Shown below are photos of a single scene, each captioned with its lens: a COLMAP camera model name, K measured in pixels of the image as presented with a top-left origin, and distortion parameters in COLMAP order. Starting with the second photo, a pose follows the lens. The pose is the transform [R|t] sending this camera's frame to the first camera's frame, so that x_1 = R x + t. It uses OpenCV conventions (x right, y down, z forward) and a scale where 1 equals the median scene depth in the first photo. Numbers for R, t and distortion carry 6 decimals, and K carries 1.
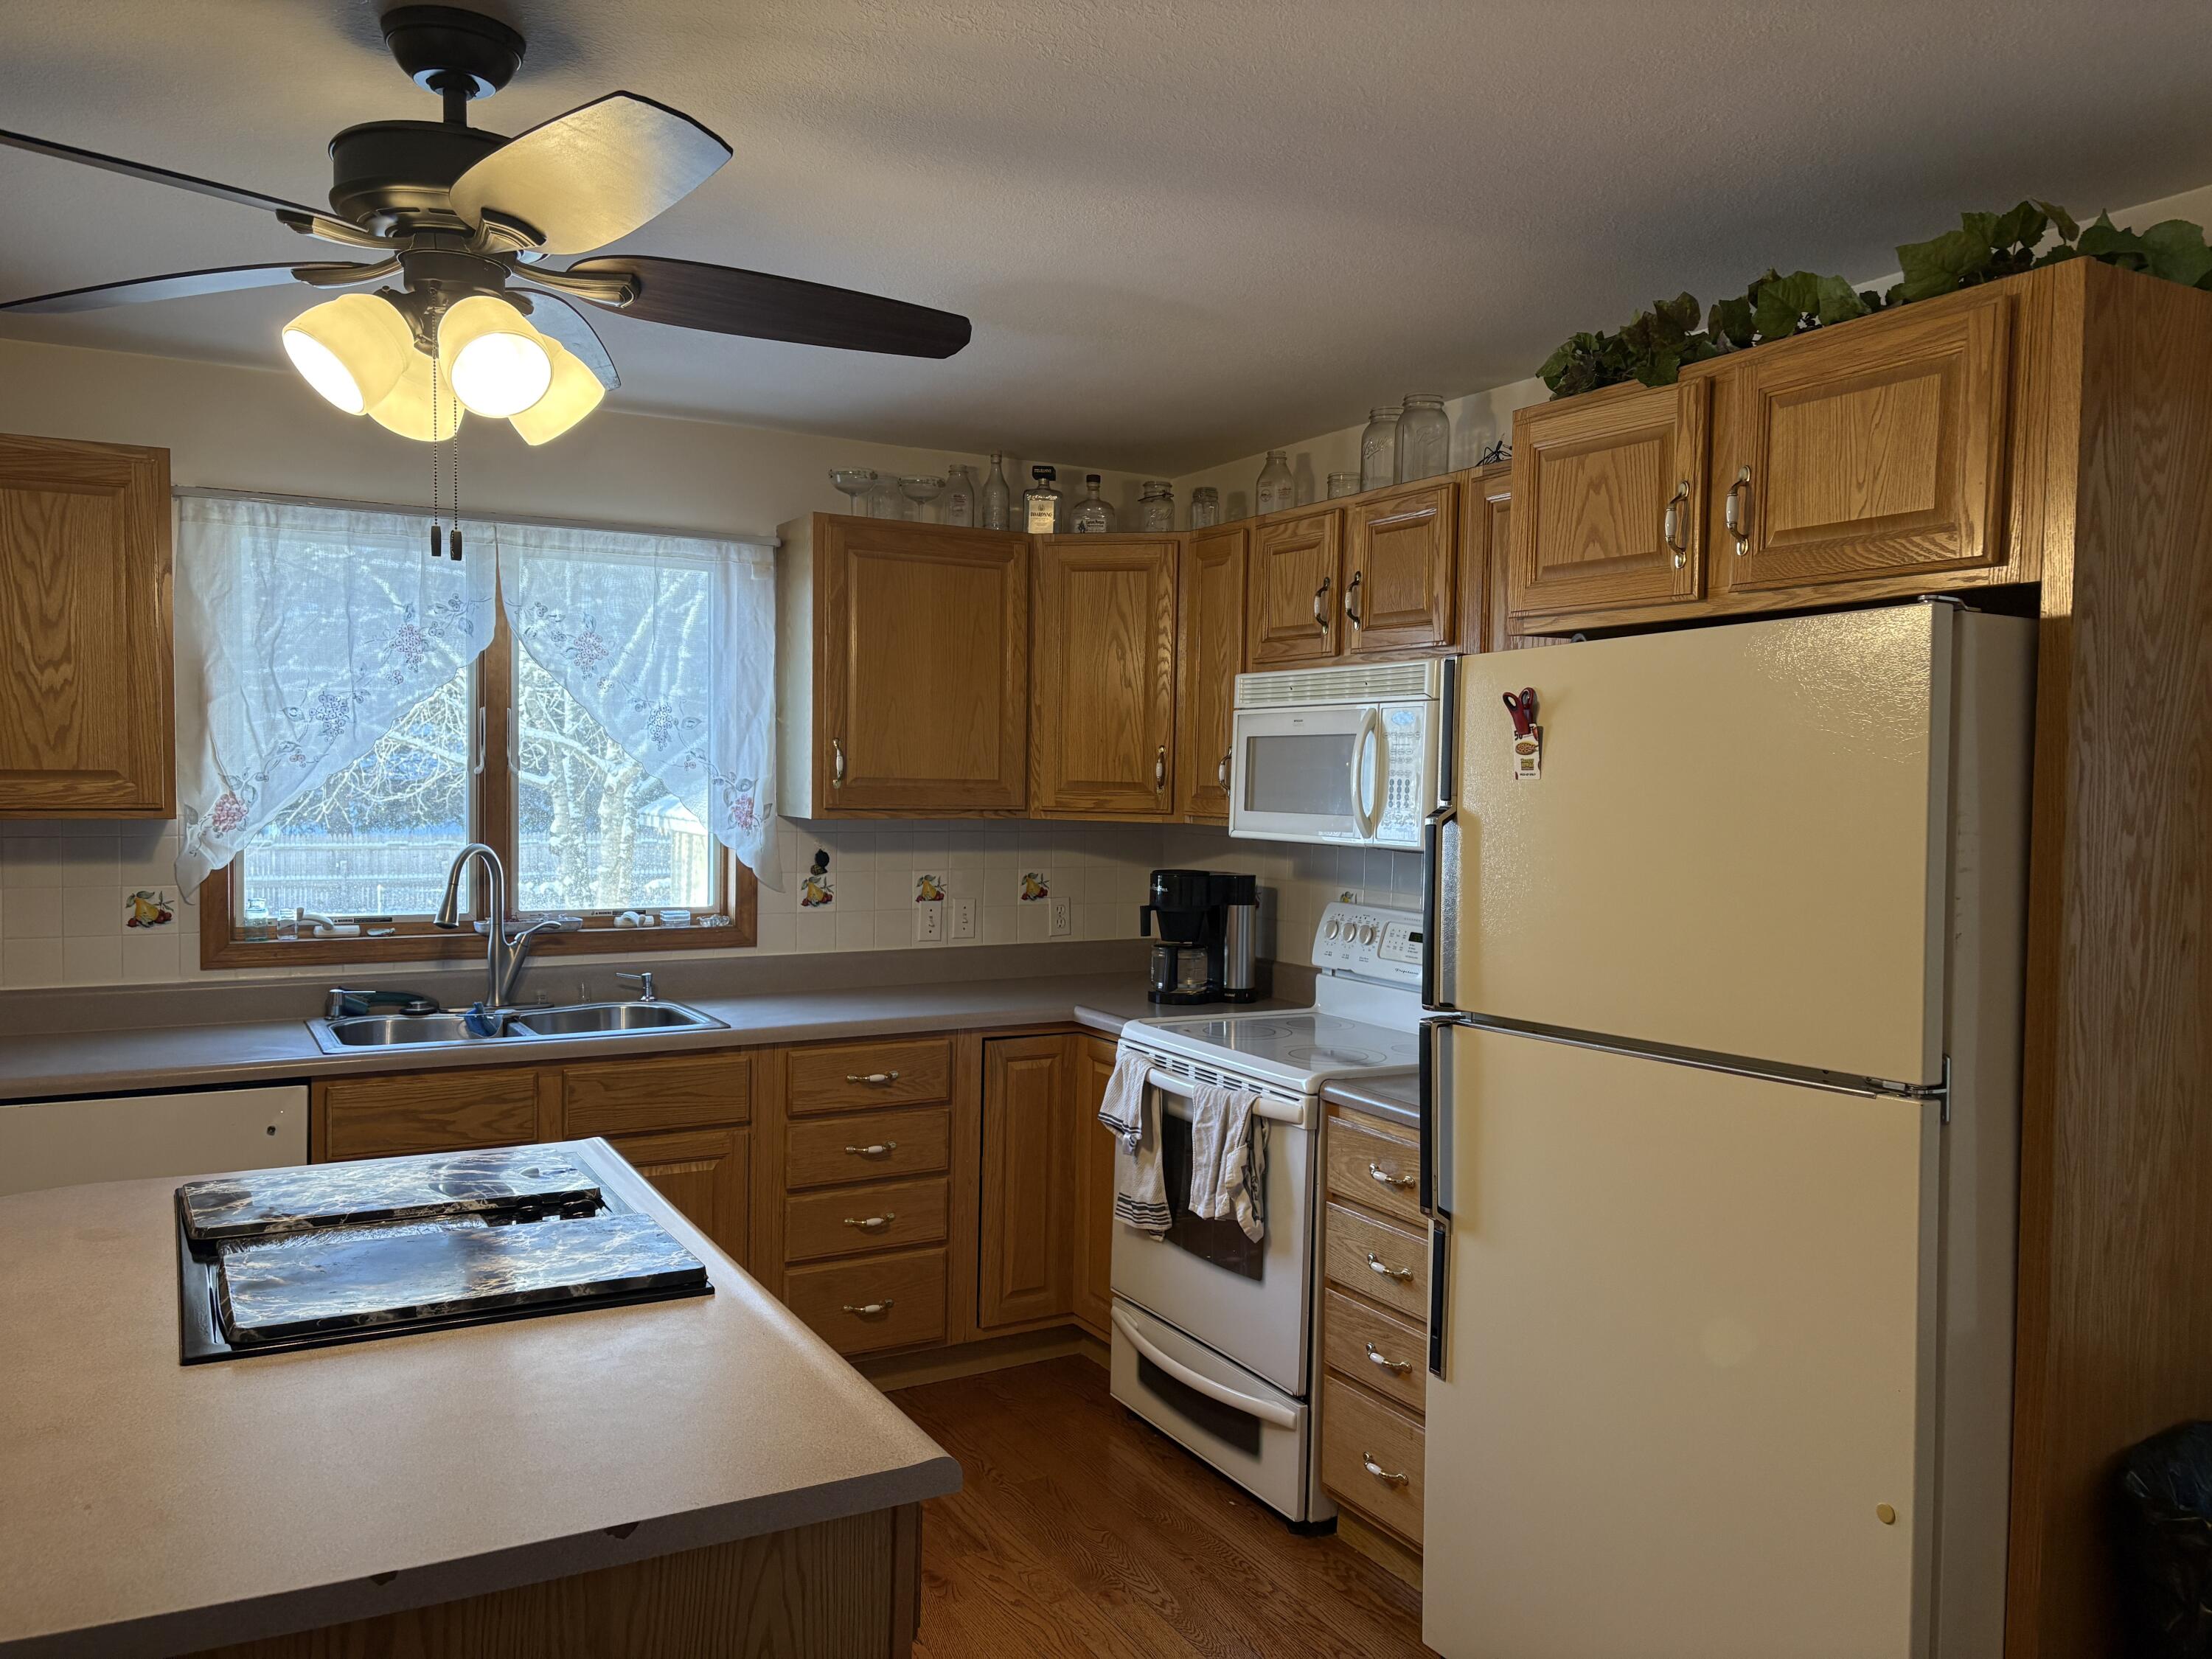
lens RADIAL K [[1659.8, 0, 1105.9], [0, 1659.8, 835.9], [0, 0, 1]] dist [0.029790, -0.003171]
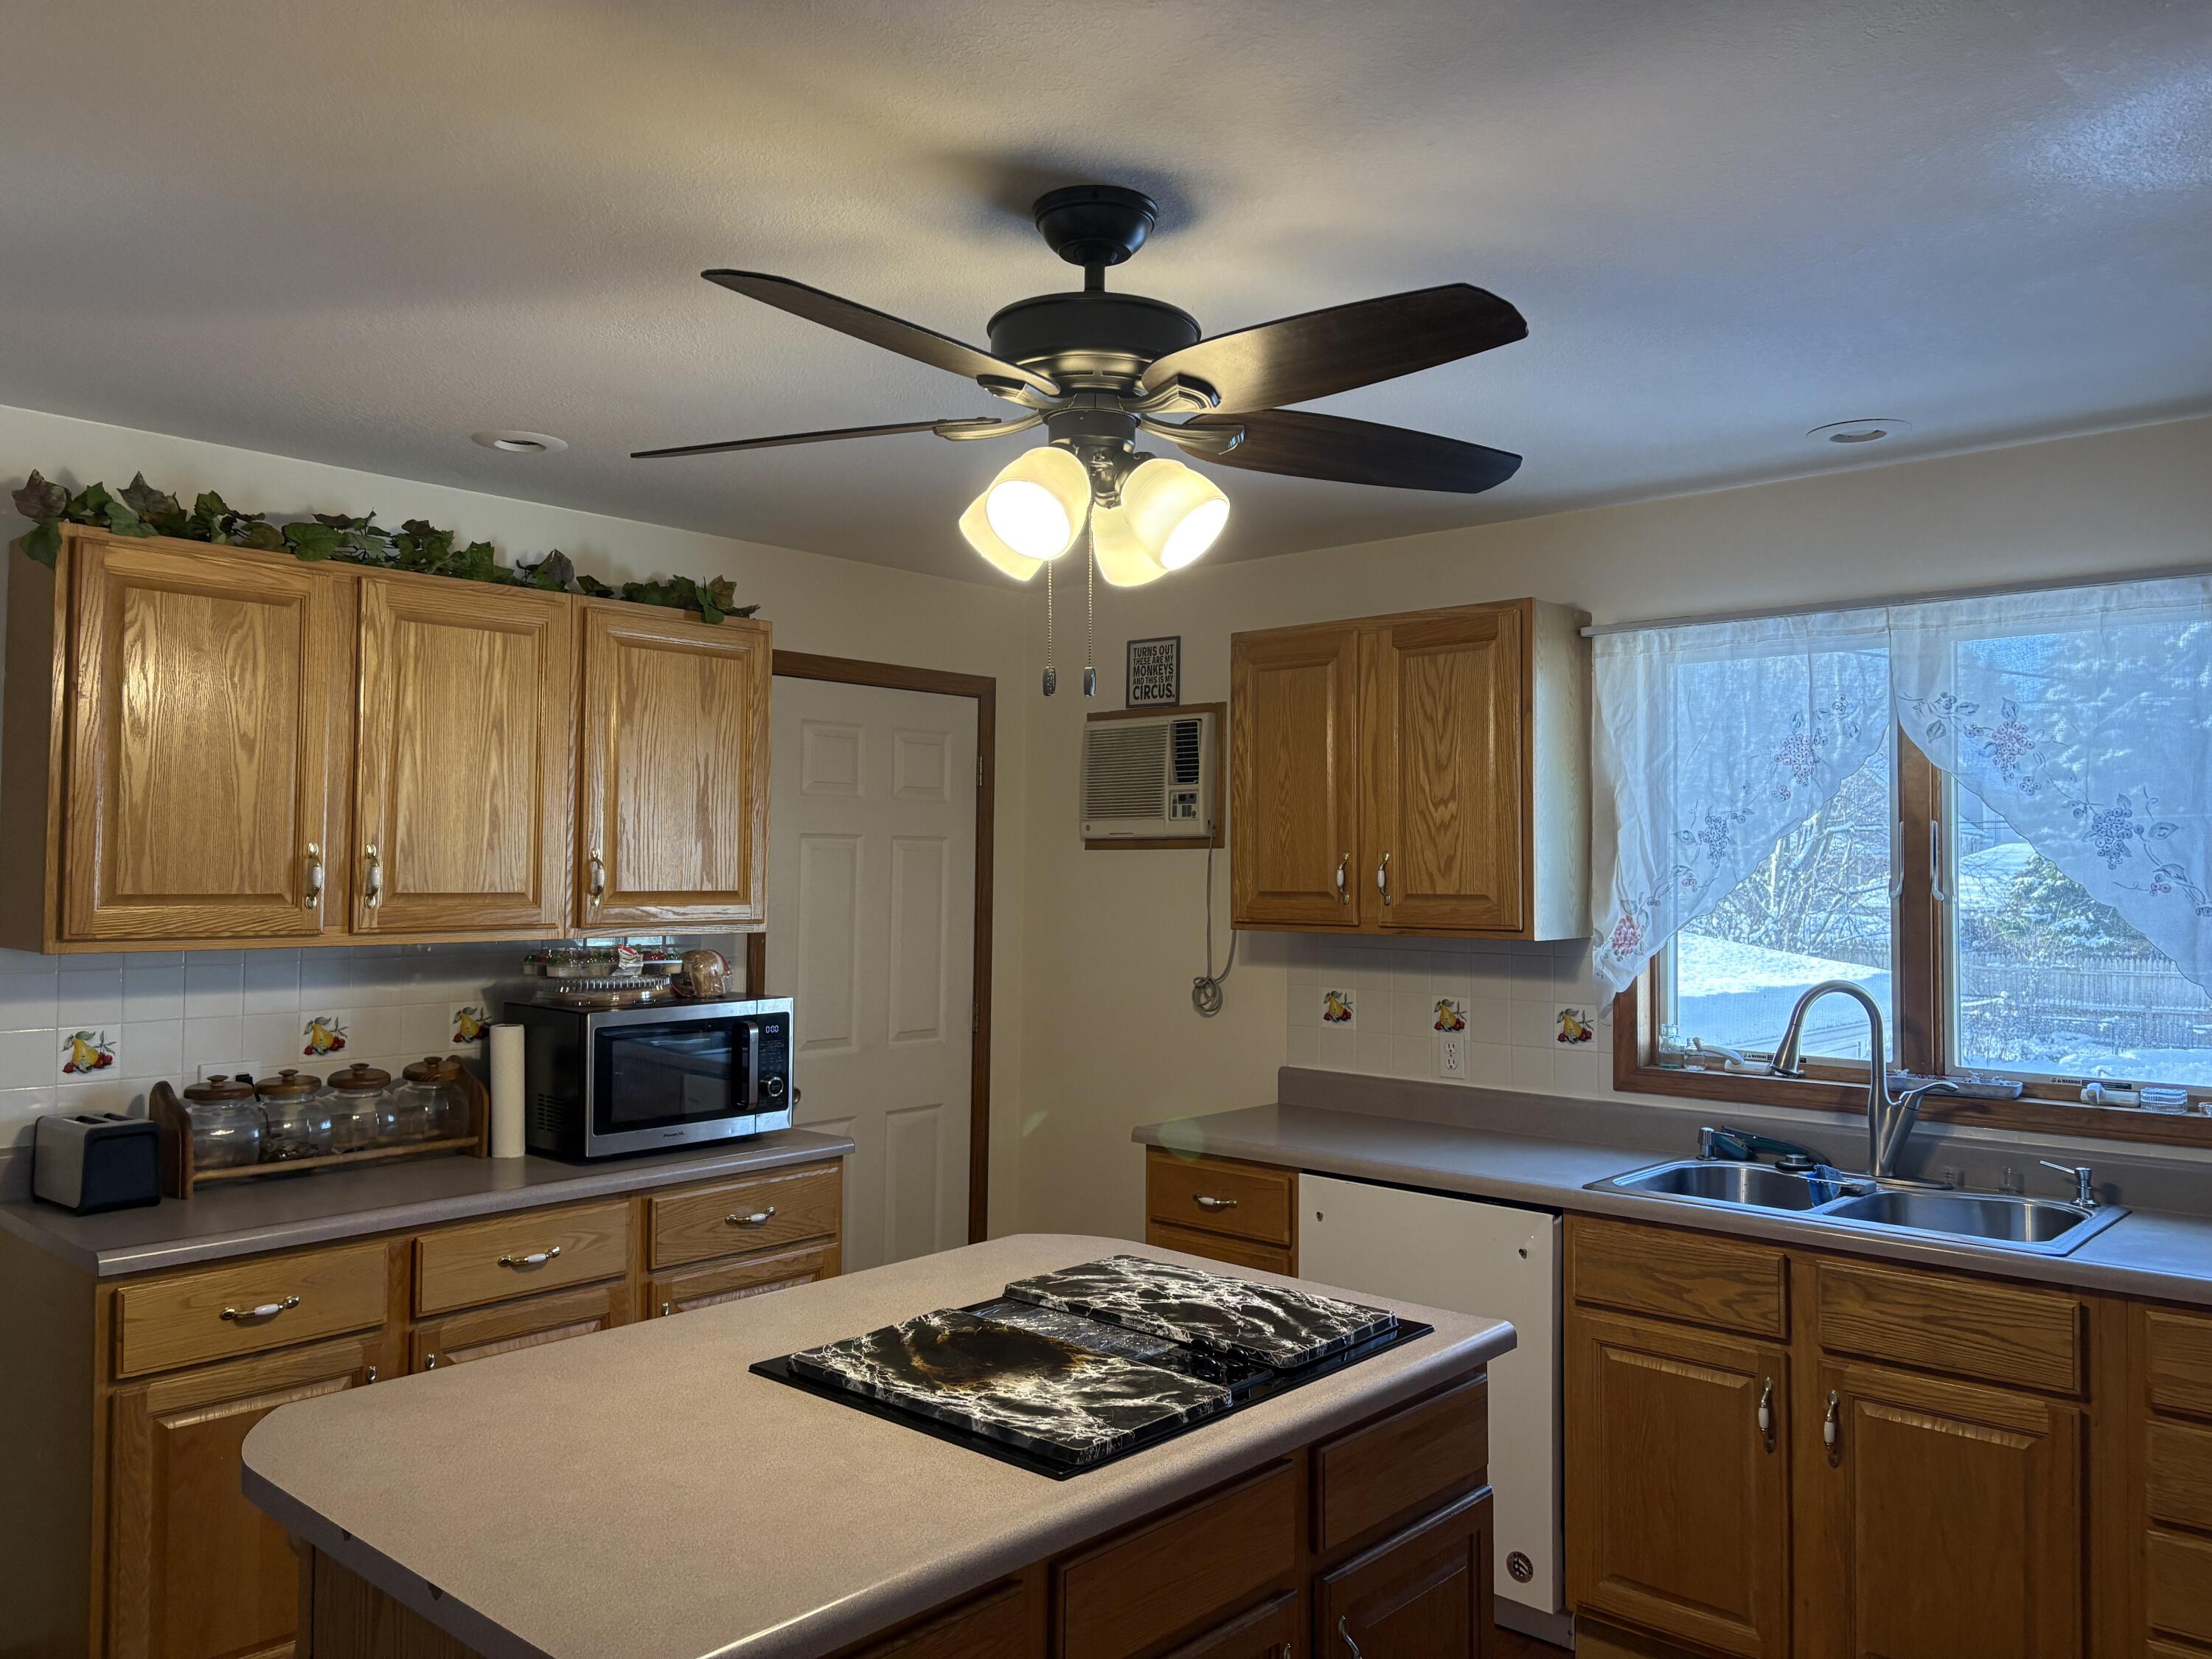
lens RADIAL K [[1659.8, 0, 1108.4], [0, 1659.8, 818.3], [0, 0, 1]] dist [0.029790, -0.003171]
pose [[0.334112, -0.042073, -0.941594, 0.327710], [-0.038099, 0.997584, -0.058093, -0.015018], [0.941763, 0.055284, 0.331701, 0.368179]]
